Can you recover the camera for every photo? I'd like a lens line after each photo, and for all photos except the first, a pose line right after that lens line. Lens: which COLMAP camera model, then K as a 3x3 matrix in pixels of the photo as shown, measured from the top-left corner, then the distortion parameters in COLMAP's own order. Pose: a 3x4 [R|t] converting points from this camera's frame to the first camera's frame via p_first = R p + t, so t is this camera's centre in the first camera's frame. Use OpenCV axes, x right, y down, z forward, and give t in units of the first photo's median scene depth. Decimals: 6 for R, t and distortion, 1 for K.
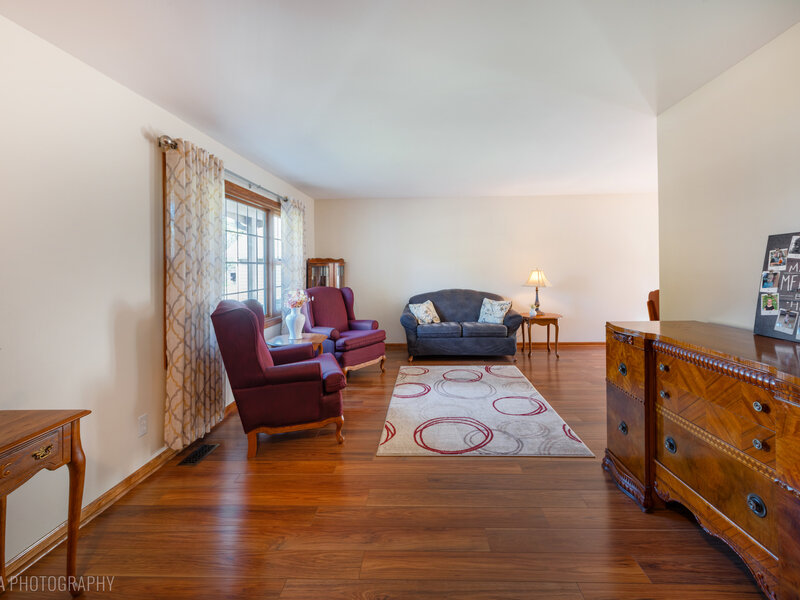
lens RADIAL K [[366.6, 0, 402.7], [0, 366.6, 290.7], [0, 0, 1]] dist [0.001424, 0.000311]
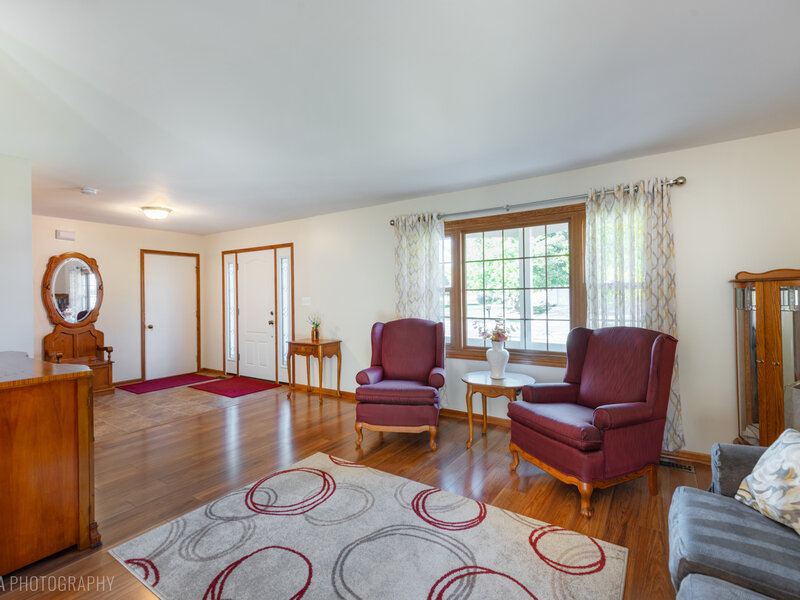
lens RADIAL K [[390.7, 0, 398.9], [0, 390.7, 294.9], [0, 0, 1]] dist [-0.000221, 0.000068]
pose [[-0.515265, 0.042310, -0.855986, 0.791141], [-0.028057, 0.997413, 0.066190, -0.142649], [0.856572, 0.058122, -0.512745, 1.690667]]
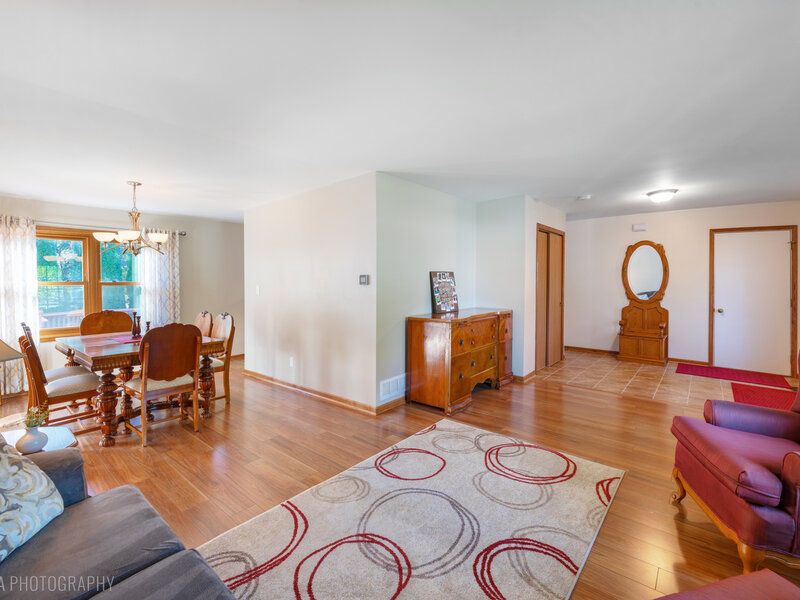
lens RADIAL K [[366.6, 0, 402.7], [0, 366.6, 290.7], [0, 0, 1]] dist [0.001424, 0.000311]
pose [[-0.800789, 0.012410, 0.598817, -0.172476], [0.066002, 0.995525, 0.067633, -0.127519], [-0.595298, 0.093683, -0.798025, 1.915042]]
